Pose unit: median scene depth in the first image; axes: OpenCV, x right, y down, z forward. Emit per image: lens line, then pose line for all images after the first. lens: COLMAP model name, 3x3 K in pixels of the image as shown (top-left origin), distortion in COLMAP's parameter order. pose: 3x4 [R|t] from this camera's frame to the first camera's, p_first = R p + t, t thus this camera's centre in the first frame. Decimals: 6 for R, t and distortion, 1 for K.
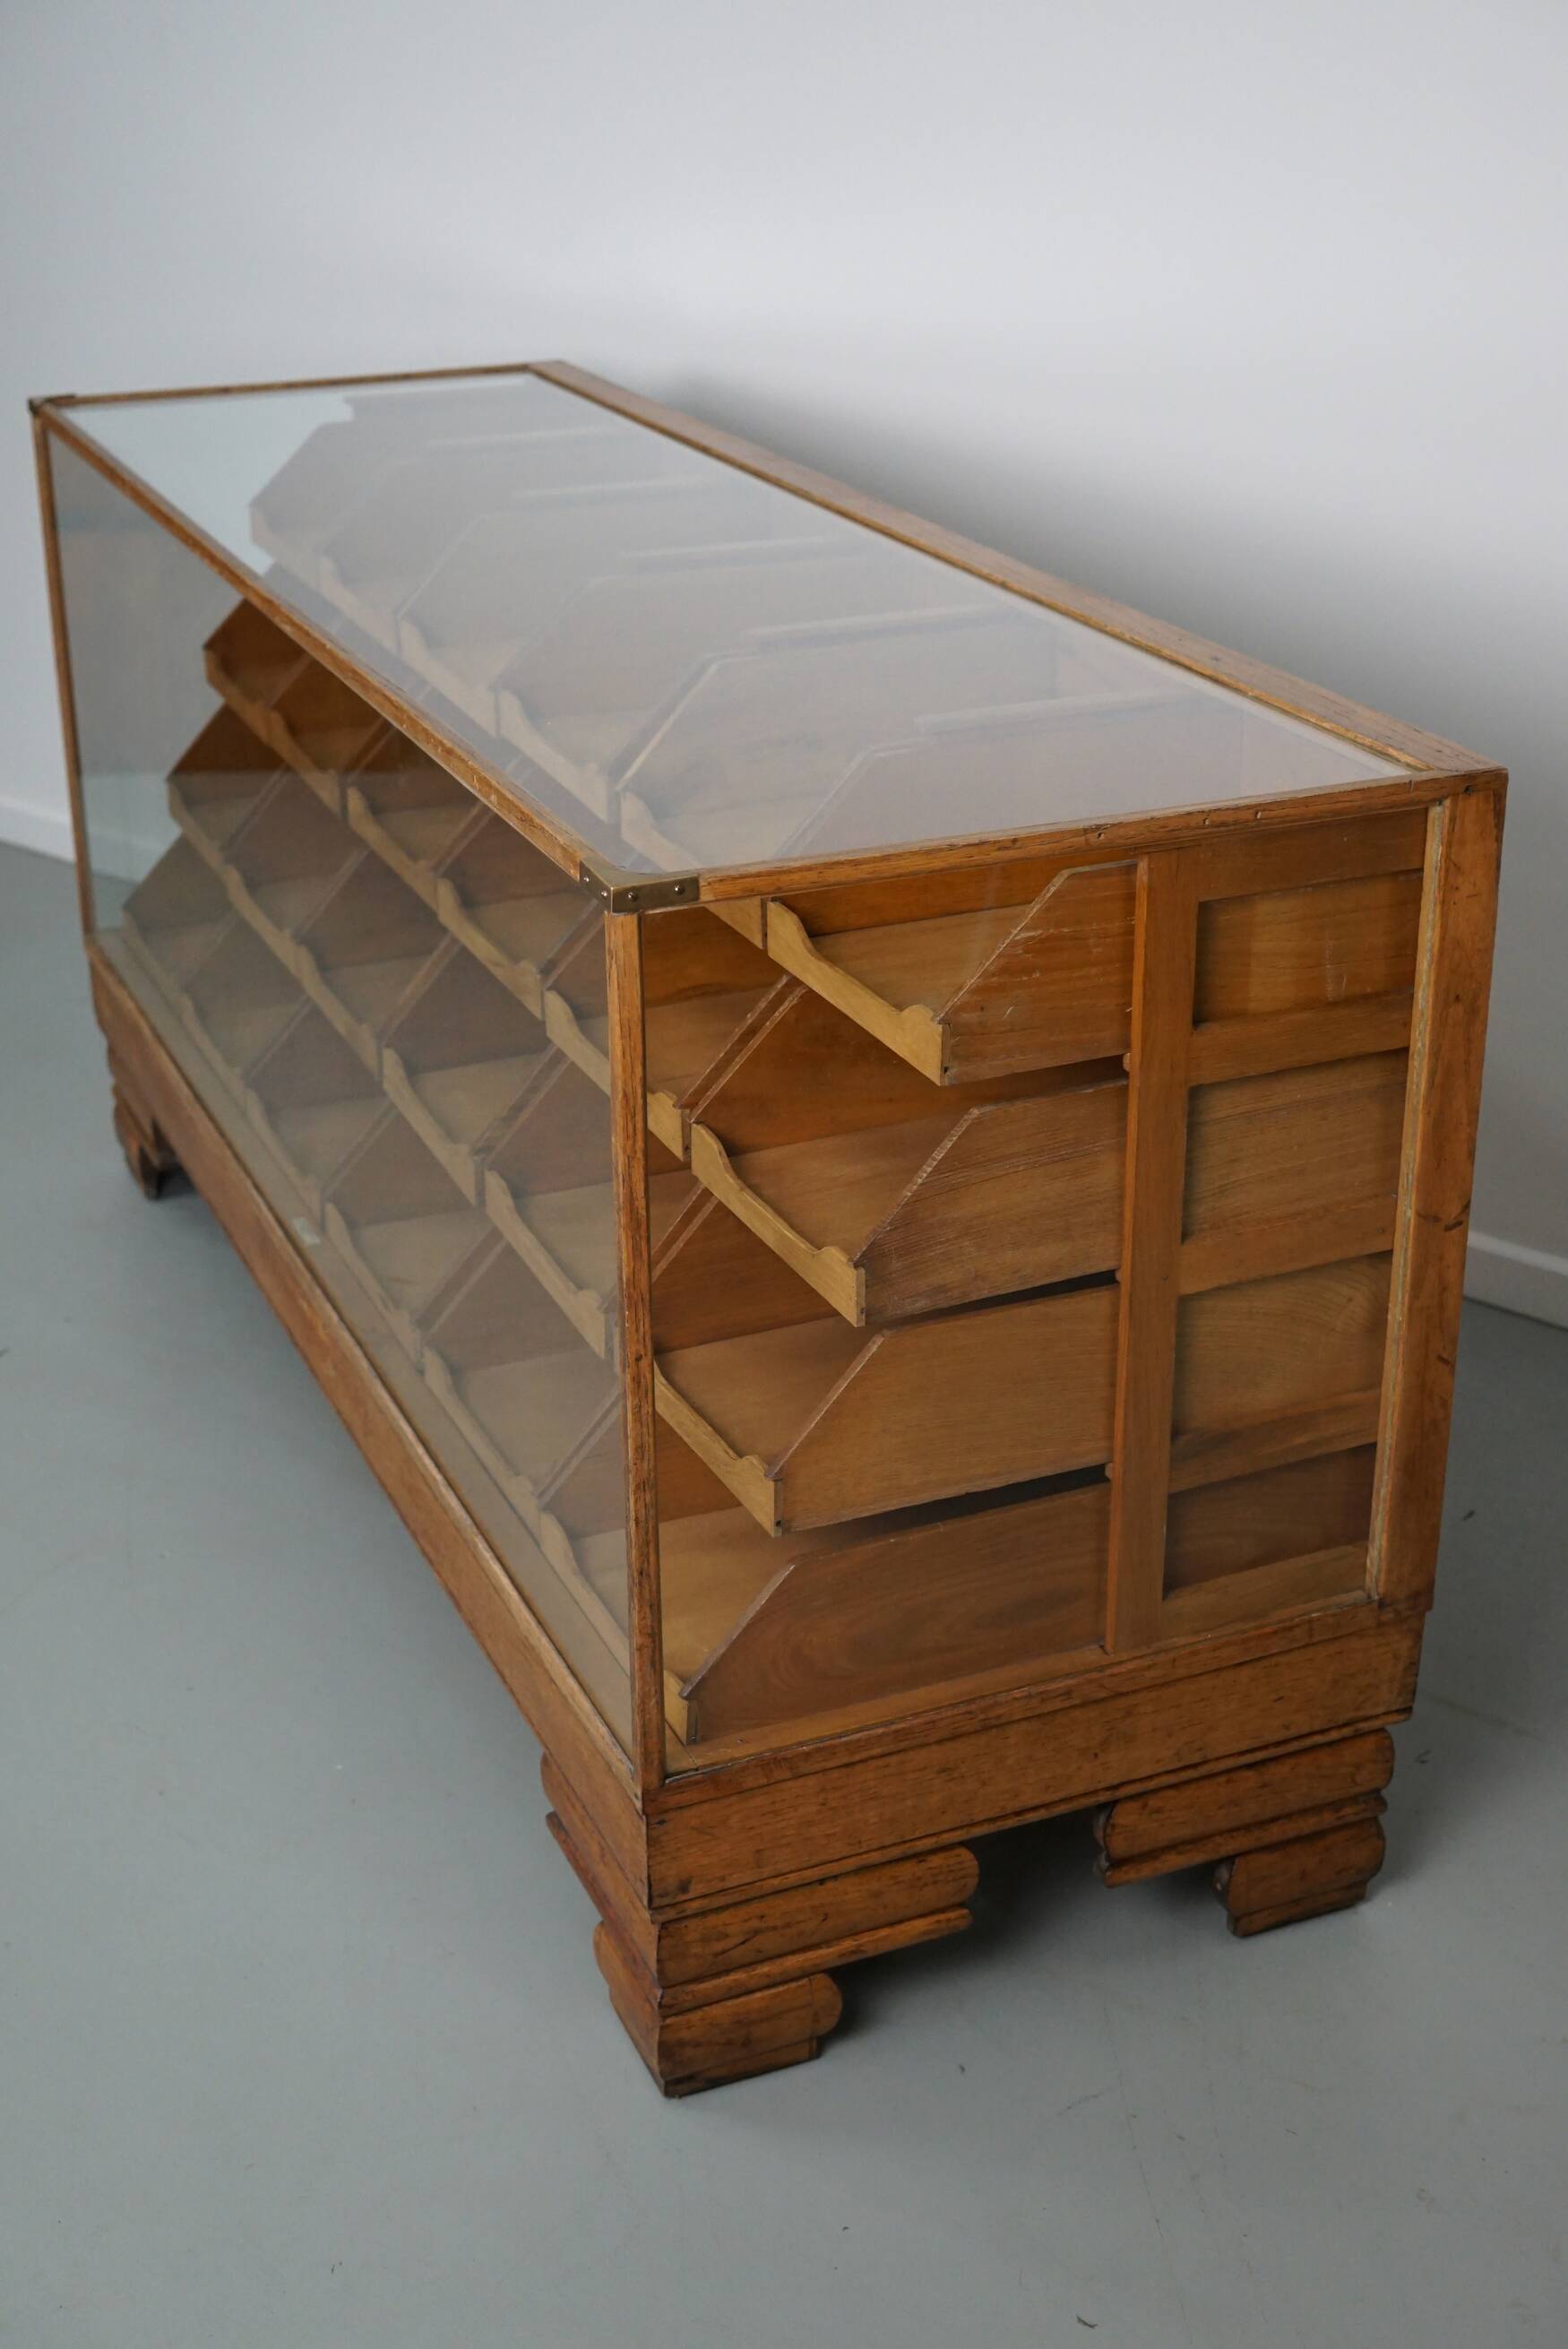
lens RADIAL K [[3006.1, 0, 766.7], [0, 3006.1, 1197.8], [0, 0, 1]] dist [-0.144996, 0.302473]
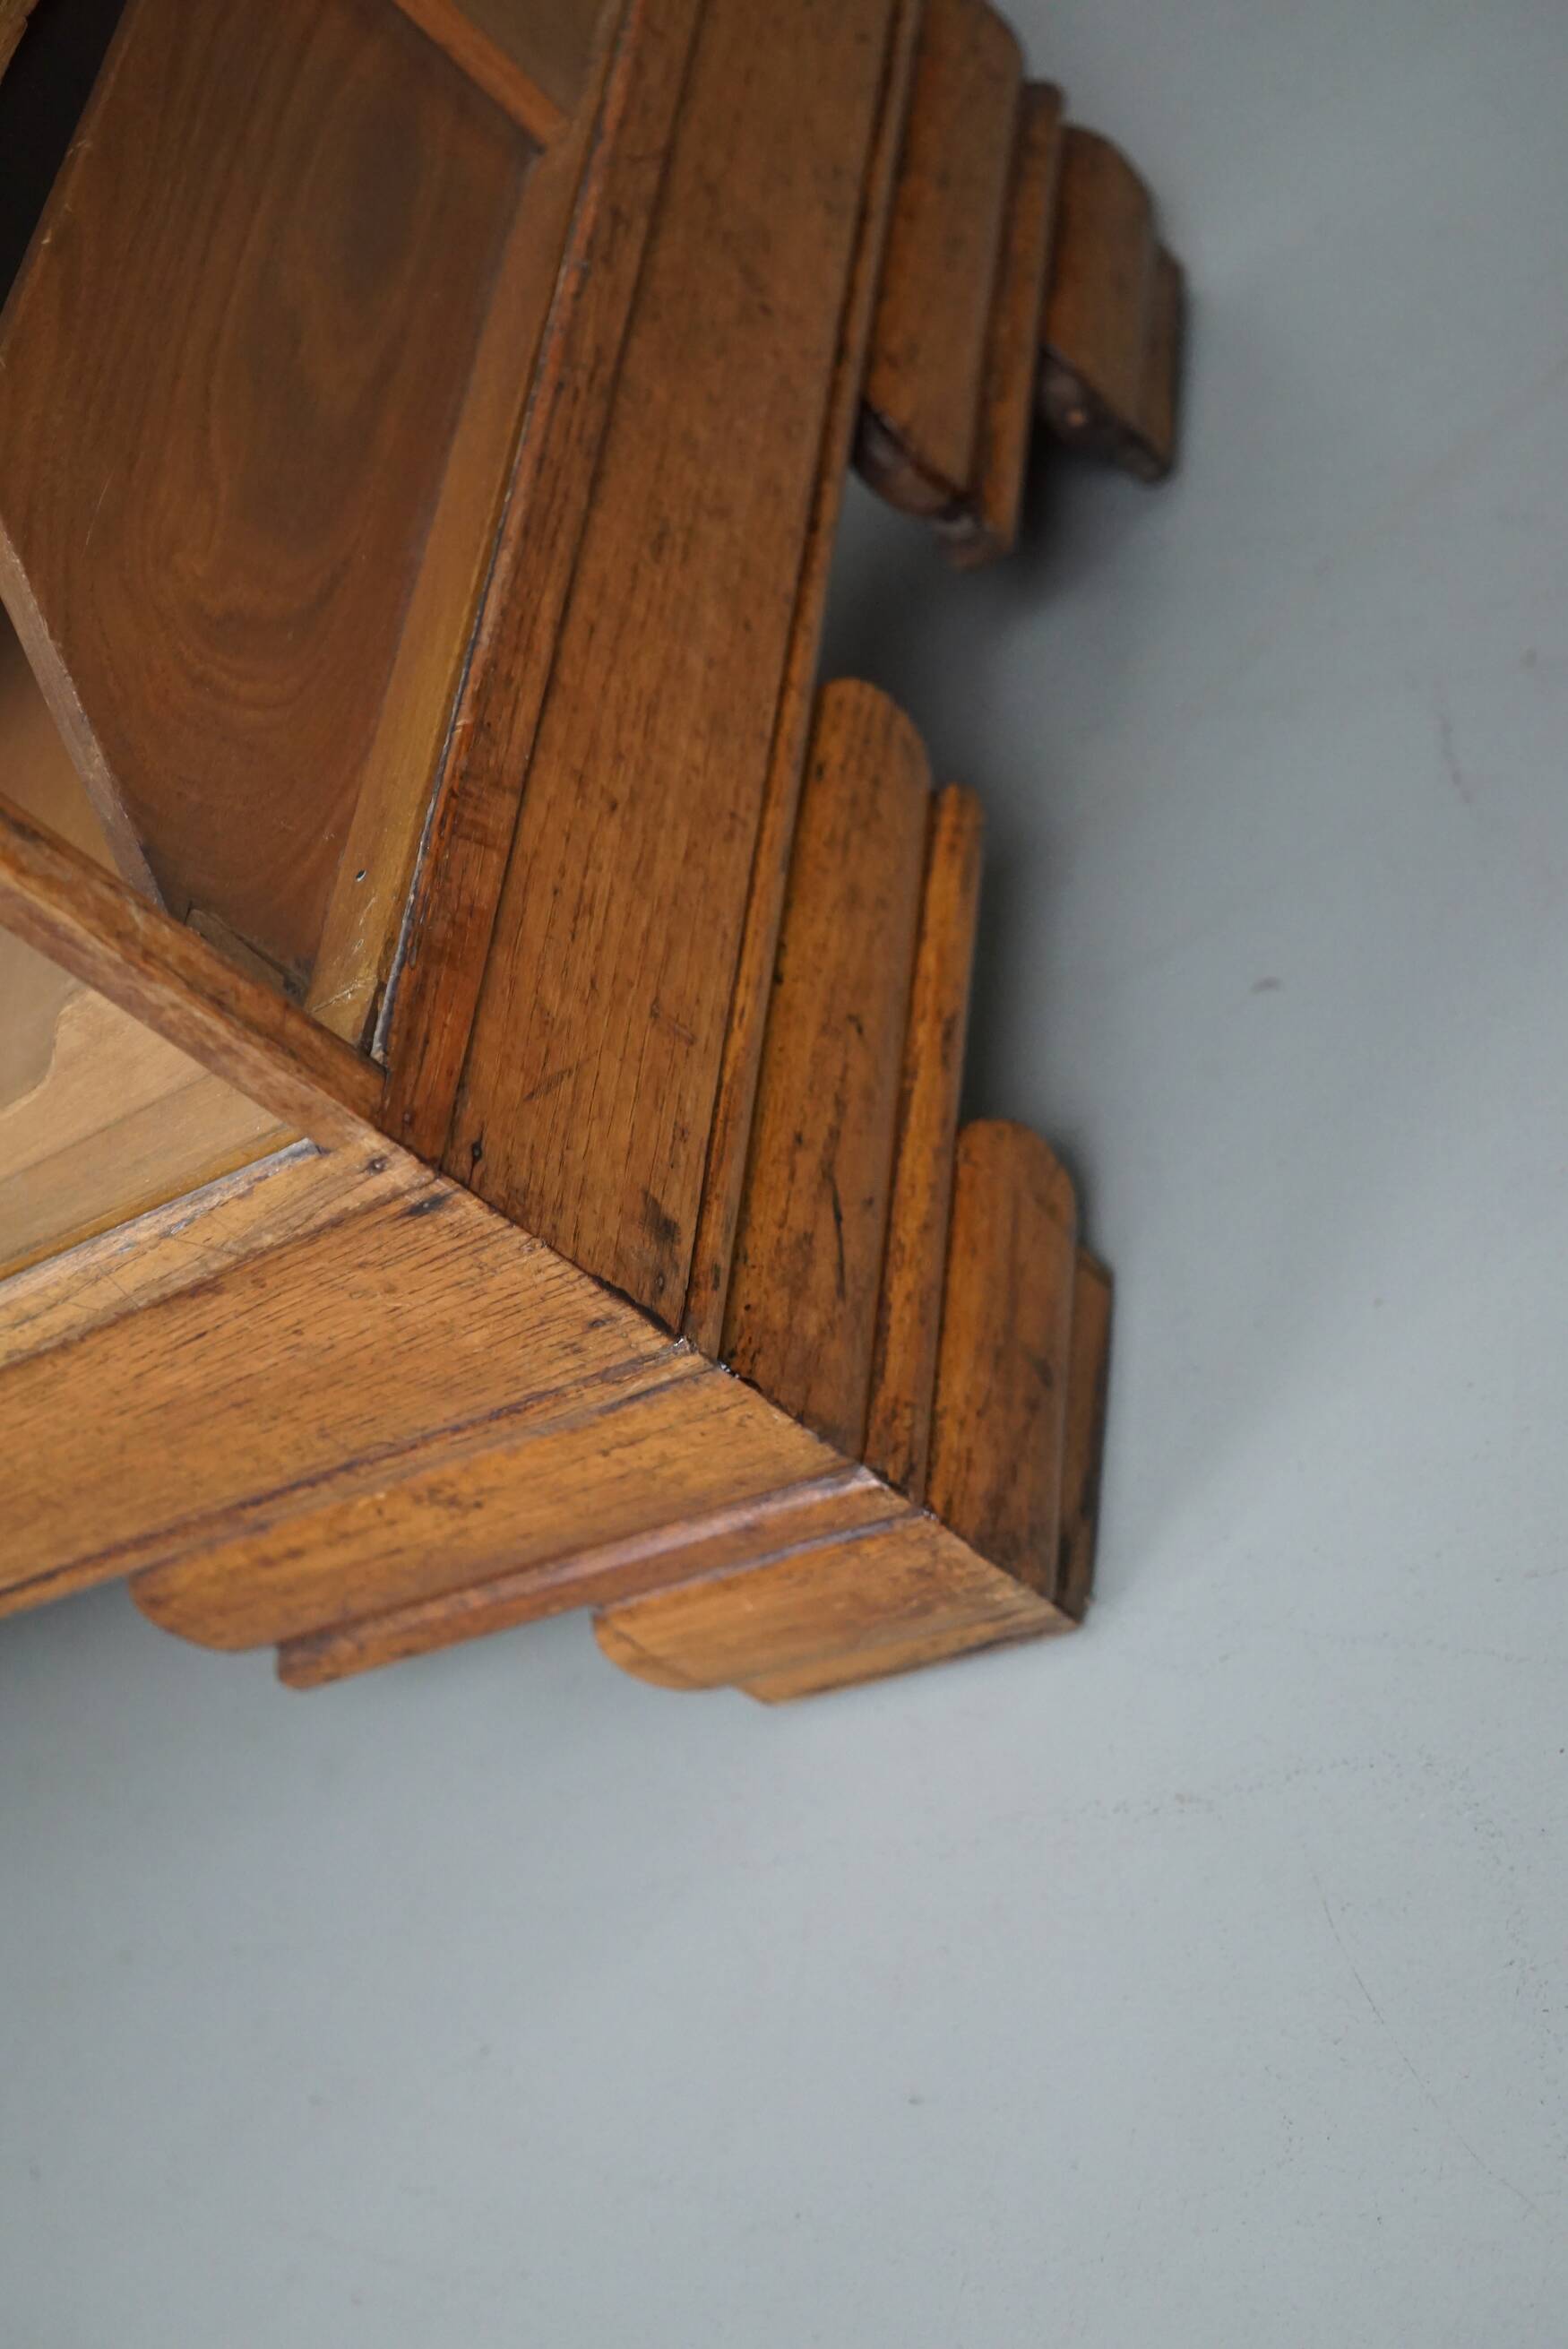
lens RADIAL K [[3034.8, 0, 784.0], [0, 3034.8, 1174.5], [0, 0, 1]] dist [-0.154377, 0.341014]
pose [[0.400045, -0.864690, 0.303769, -0.121791], [0.859169, 0.469206, 0.204140, 0.164192], [-0.319048, 0.179324, 0.930619, 0.649276]]
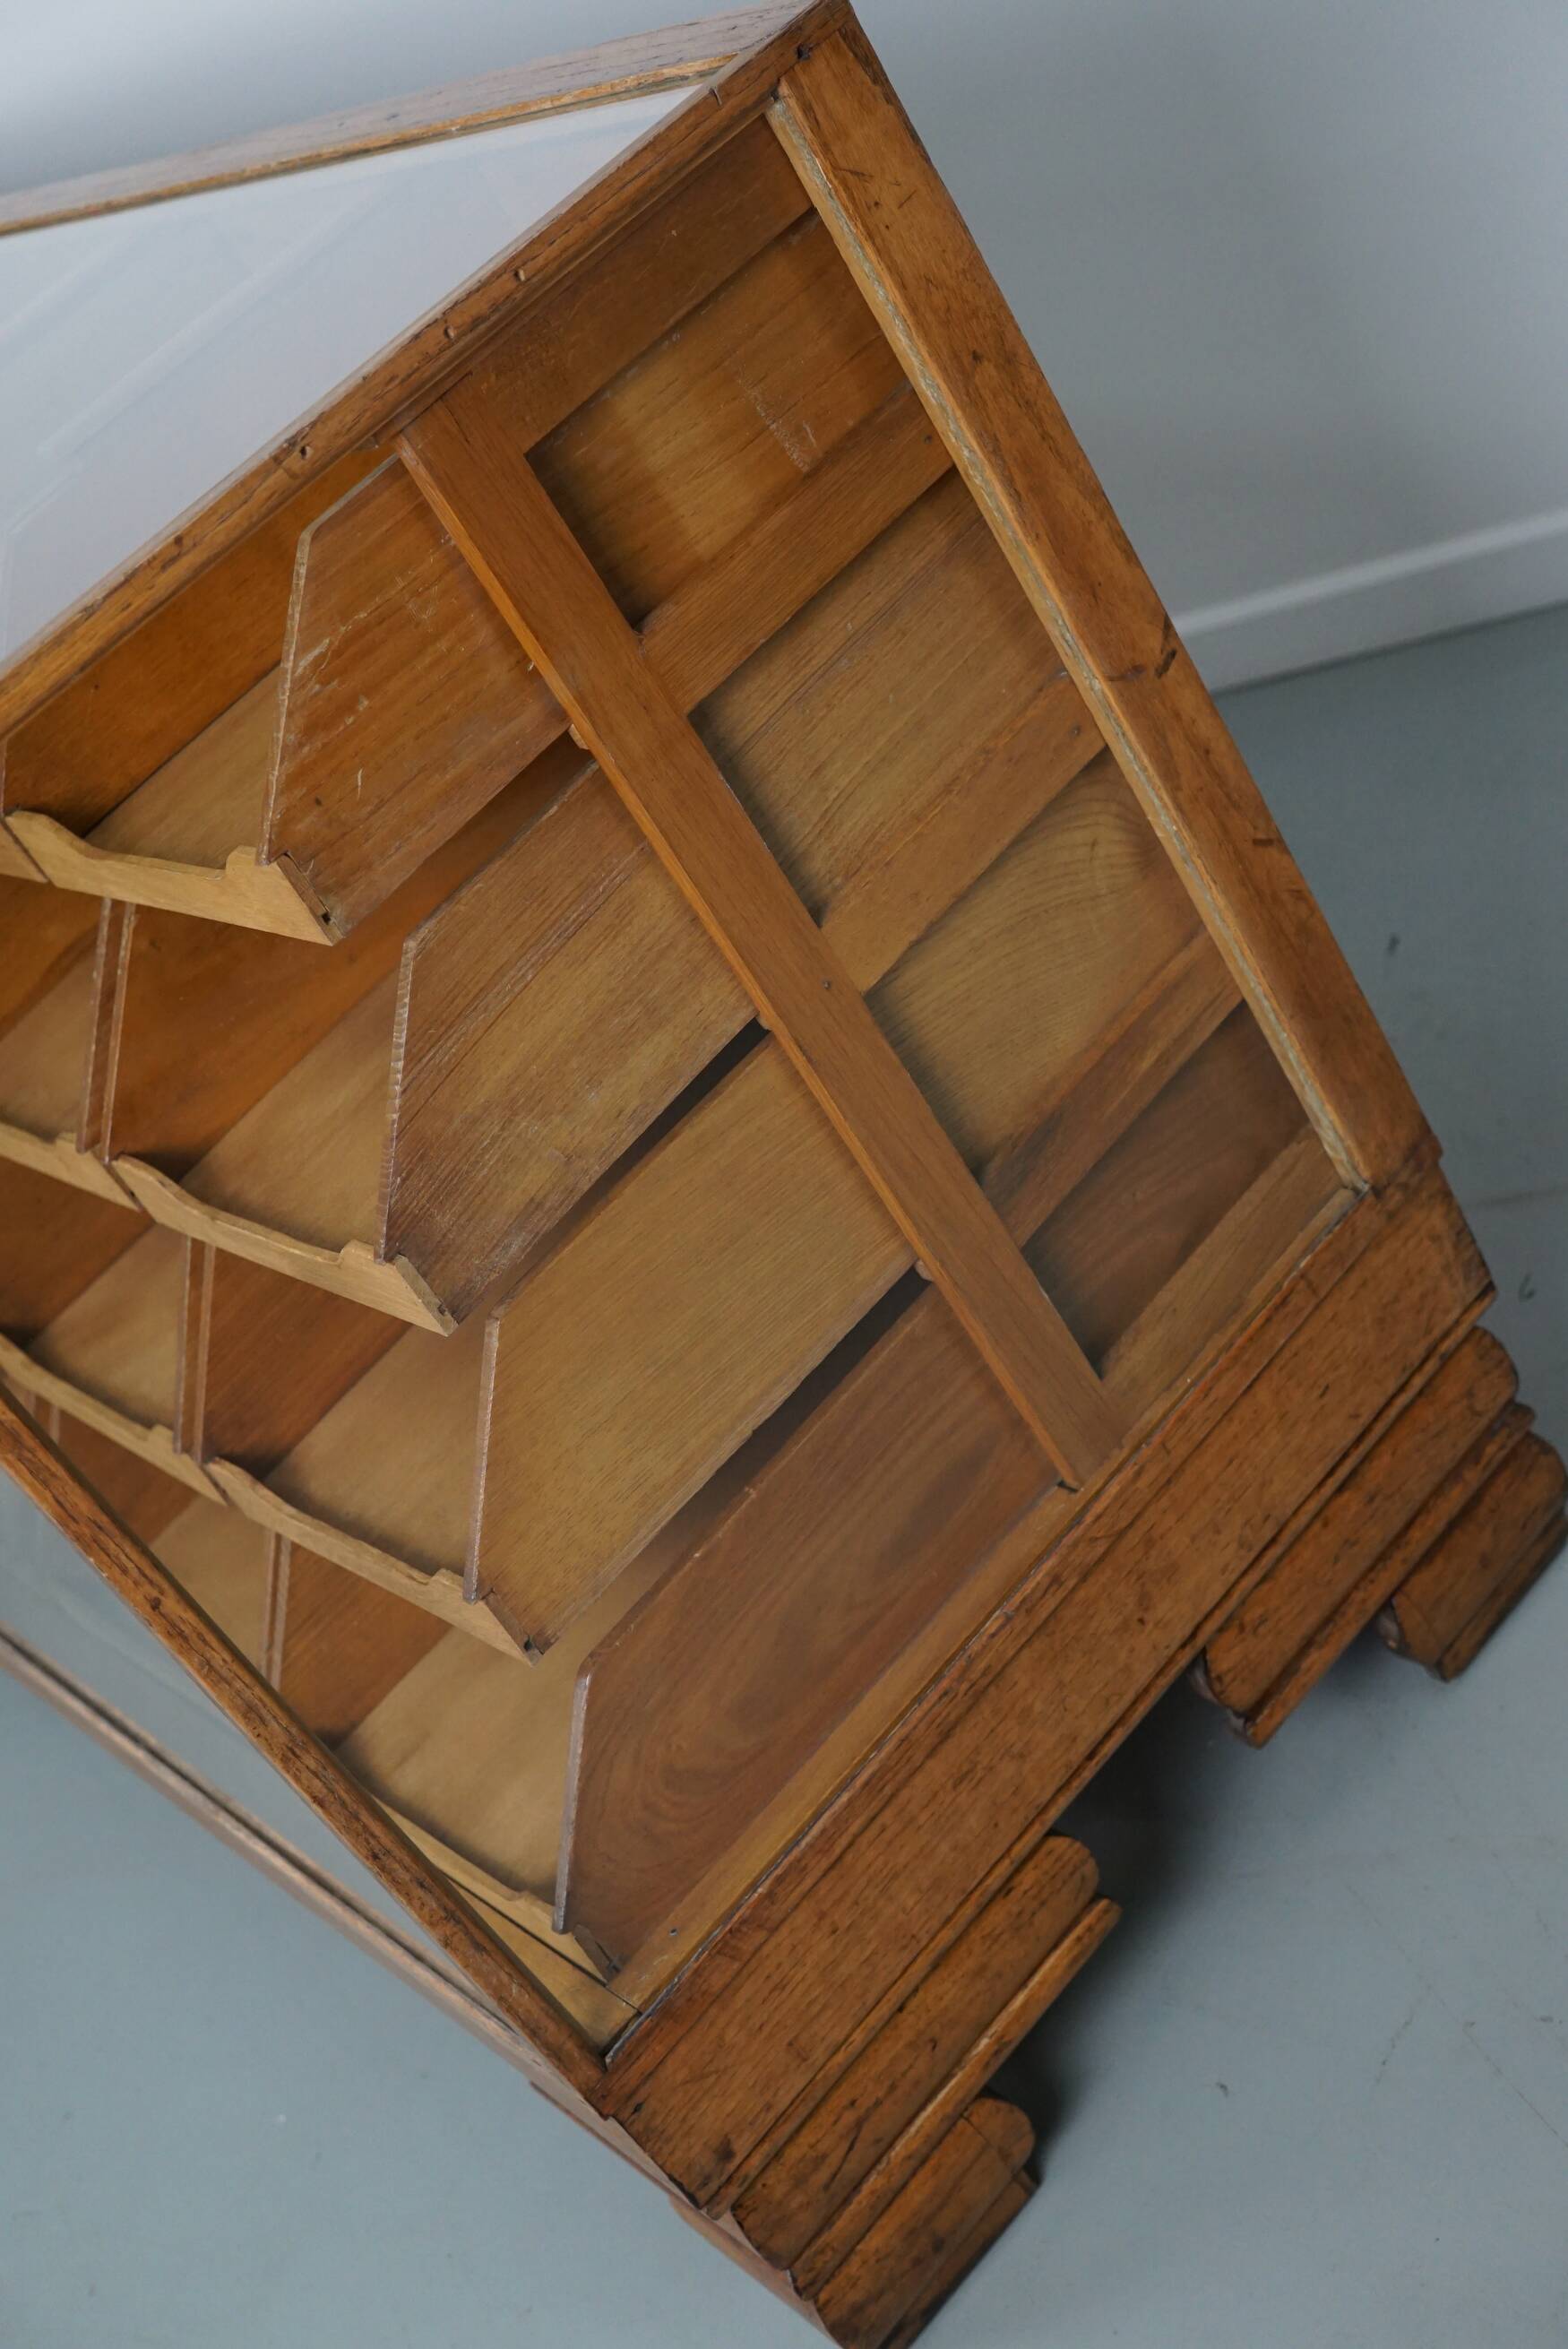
lens RADIAL K [[3034.8, 0, 784.0], [0, 3034.8, 1174.5], [0, 0, 1]] dist [-0.154377, 0.341014]
pose [[0.835518, -0.549326, 0.012293, 0.092093], [0.545191, 0.831598, 0.105884, -0.012512], [-0.068387, -0.081766, 0.994302, 0.348387]]
